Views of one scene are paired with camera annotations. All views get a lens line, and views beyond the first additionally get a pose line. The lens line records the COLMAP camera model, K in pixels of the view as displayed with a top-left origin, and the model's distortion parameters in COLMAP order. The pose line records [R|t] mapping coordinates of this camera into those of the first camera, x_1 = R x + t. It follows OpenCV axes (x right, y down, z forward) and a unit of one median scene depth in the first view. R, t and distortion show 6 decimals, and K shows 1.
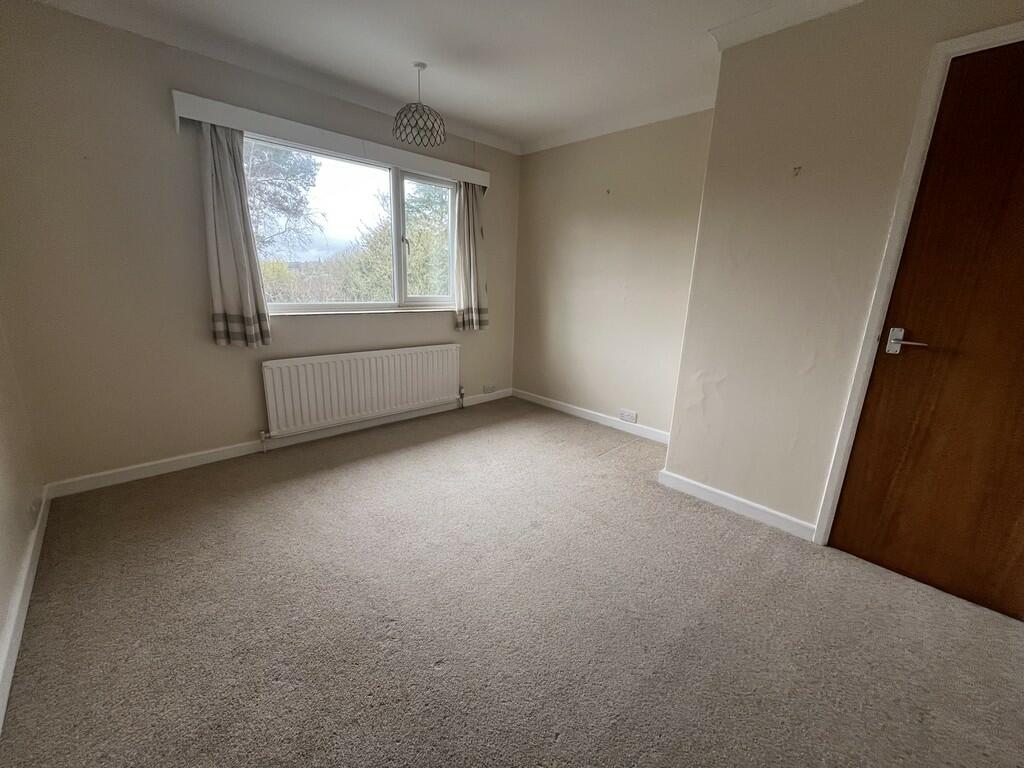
lens RADIAL K [[410.0, 0, 520.3], [0, 410.0, 384.7], [0, 0, 1]] dist [-0.000189, -0.000034]
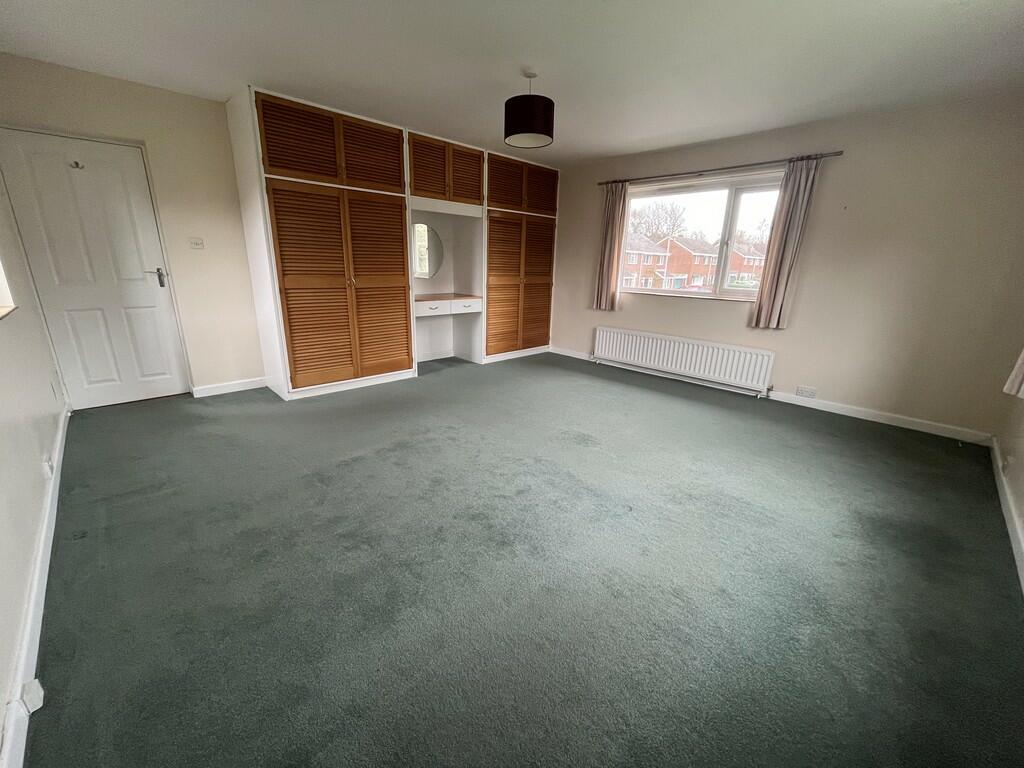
lens RADIAL K [[410.0, 0, 510.3], [0, 410.0, 385.6], [0, 0, 1]] dist [-0.000189, -0.000034]
pose [[0.002811, 0.249979, -0.968247, 1.031068], [-0.271092, 0.932184, 0.239881, -0.058125], [0.962549, 0.261810, 0.070387, 0.375491]]
